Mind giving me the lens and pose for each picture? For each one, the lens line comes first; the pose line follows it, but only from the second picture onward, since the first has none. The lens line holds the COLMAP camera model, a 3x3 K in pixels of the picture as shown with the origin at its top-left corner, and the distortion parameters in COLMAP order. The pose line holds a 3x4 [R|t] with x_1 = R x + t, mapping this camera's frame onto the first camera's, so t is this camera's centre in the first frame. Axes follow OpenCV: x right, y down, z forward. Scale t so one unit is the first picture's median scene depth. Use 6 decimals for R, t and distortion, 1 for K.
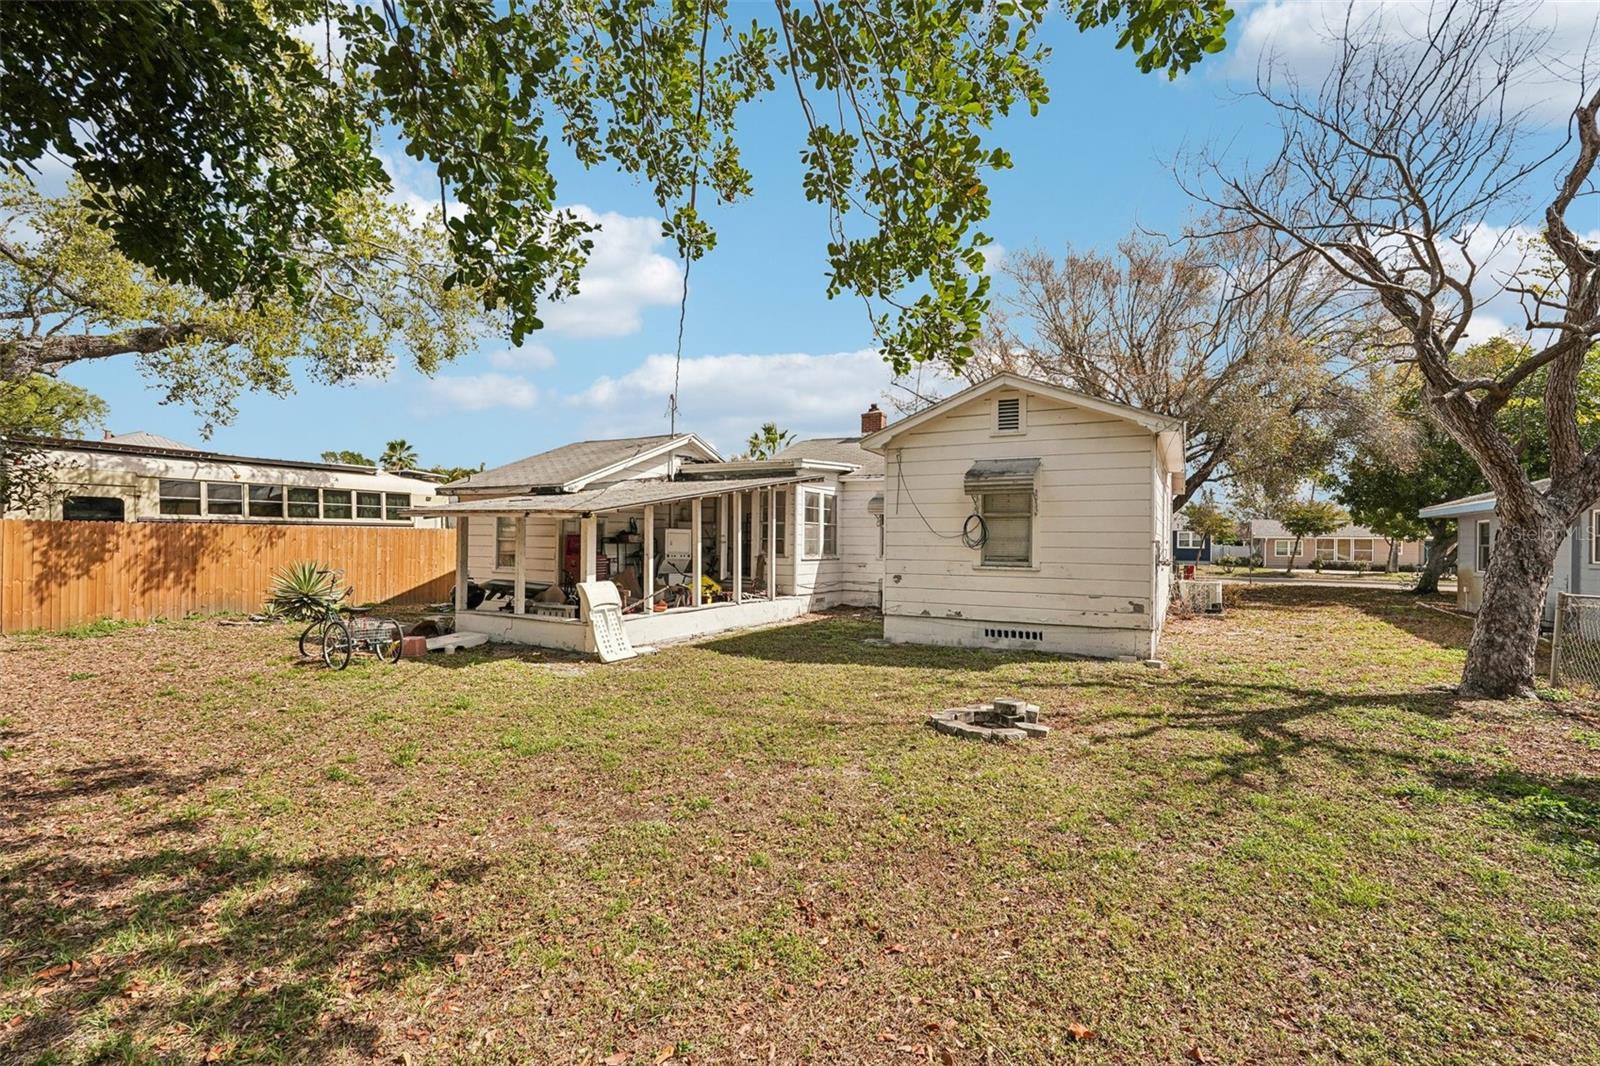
lens RADIAL K [[711.5, 0, 797.4], [0, 711.5, 536.7], [0, 0, 1]] dist [-0.003012, 0.002241]
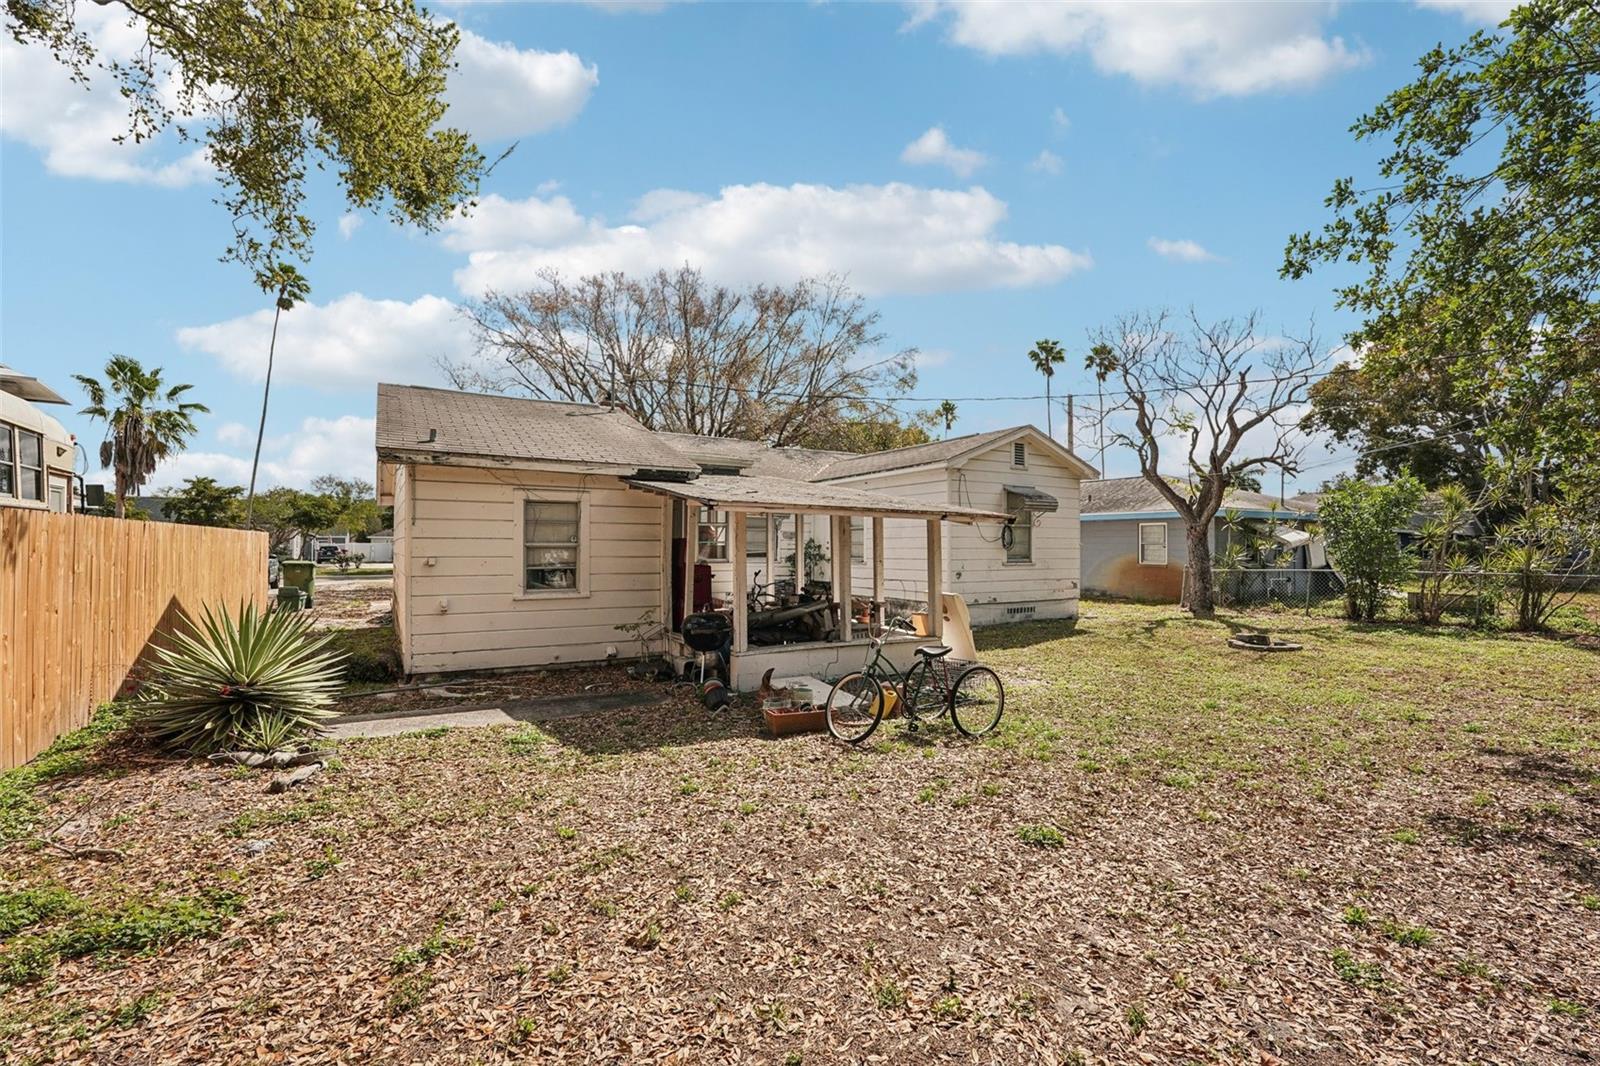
lens RADIAL K [[711.5, 0, 799.4], [0, 711.5, 534.7], [0, 0, 1]] dist [-0.003012, 0.002241]
pose [[0.536304, 0.006334, 0.844001, -1.124147], [-0.002895, 0.999980, -0.005665, -0.003636], [-0.844020, 0.000594, 0.536311, 0.614450]]
